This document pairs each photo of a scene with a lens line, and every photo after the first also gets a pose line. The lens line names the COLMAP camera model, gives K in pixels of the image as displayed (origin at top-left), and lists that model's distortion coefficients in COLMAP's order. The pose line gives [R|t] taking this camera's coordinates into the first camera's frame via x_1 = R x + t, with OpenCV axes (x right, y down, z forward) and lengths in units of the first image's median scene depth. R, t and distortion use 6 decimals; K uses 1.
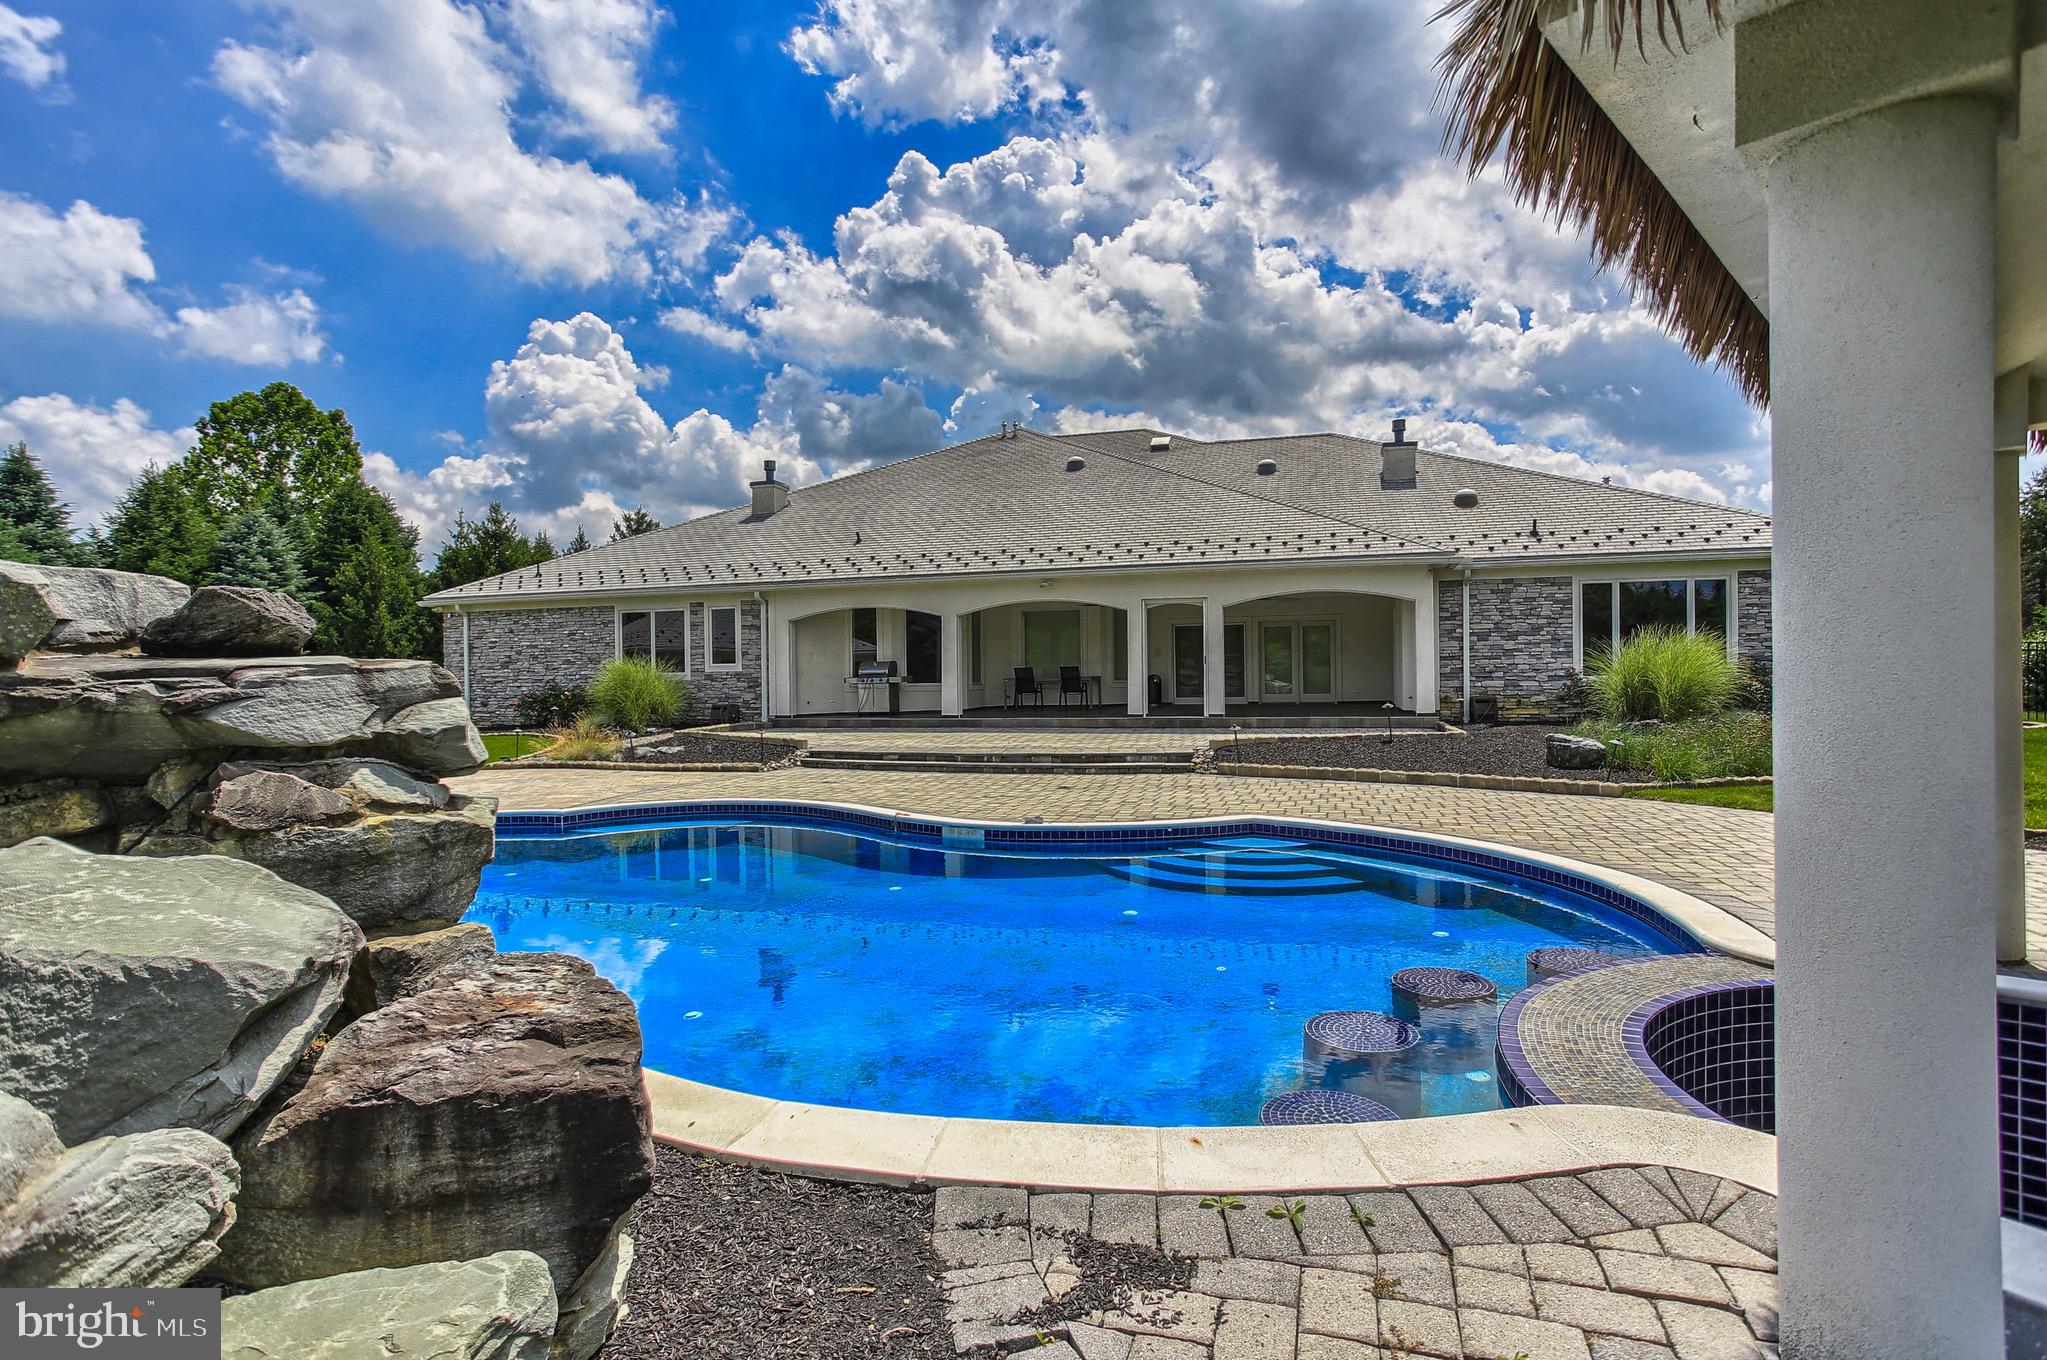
lens RADIAL K [[983.5, 0, 1023.5], [0, 983.5, 680.0], [0, 0, 1]] dist [-0.001589, -0.000285]
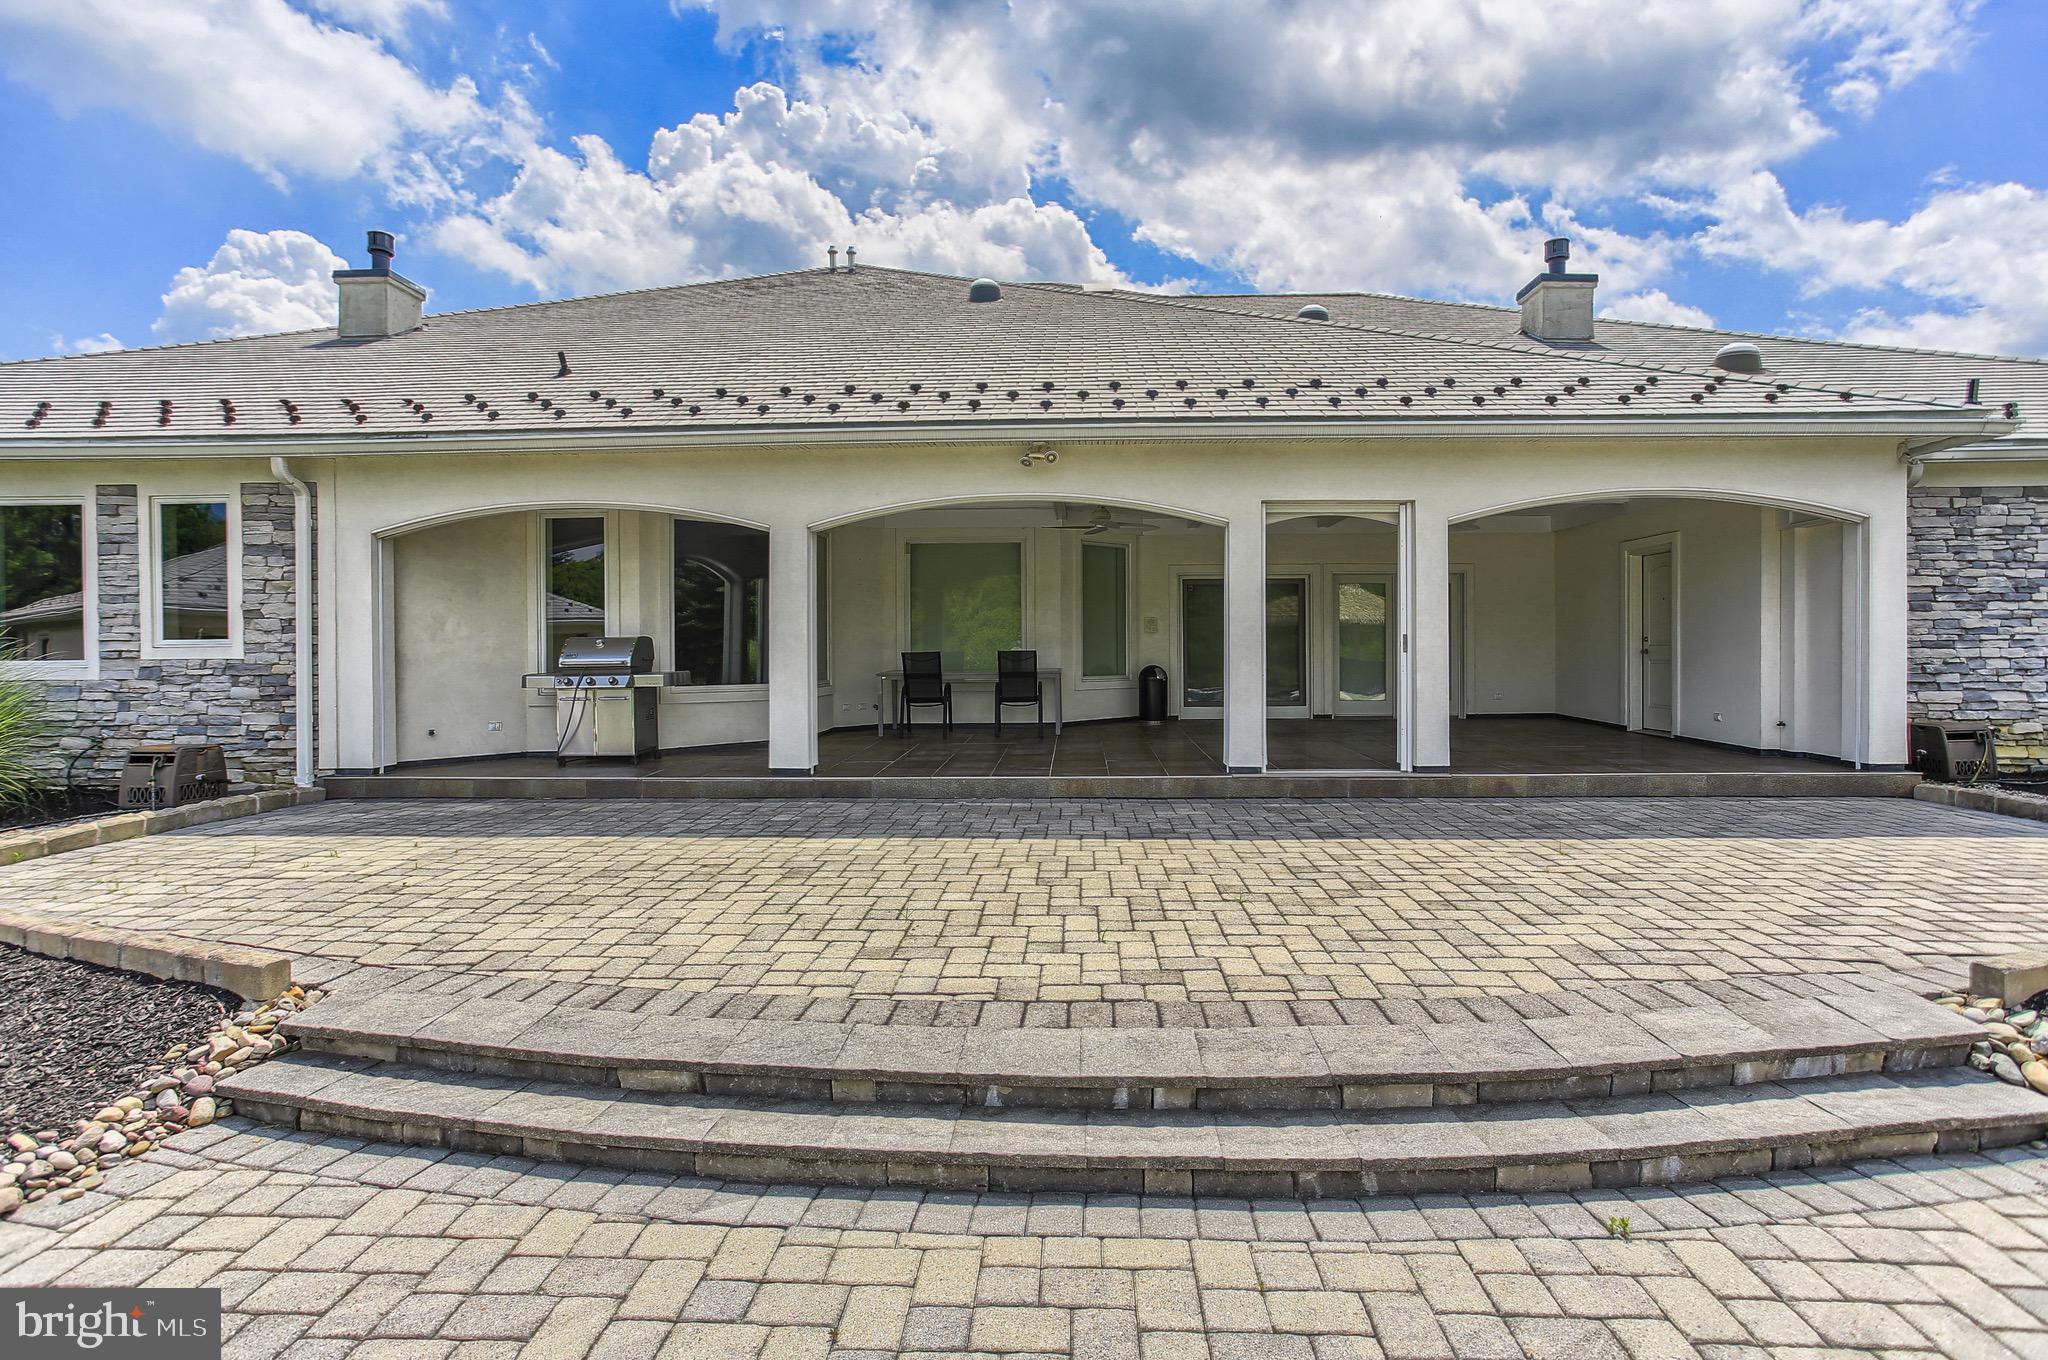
lens RADIAL K [[1019.9, 0, 1022.4], [0, 1019.9, 655.4], [0, 0, 1]] dist [0.000654, 0.000345]
pose [[0.984832, 0.008719, 0.173292, -0.045529], [-0.009321, 0.999953, 0.002658, -0.014193], [-0.173260, -0.004233, 0.984867, 0.527076]]
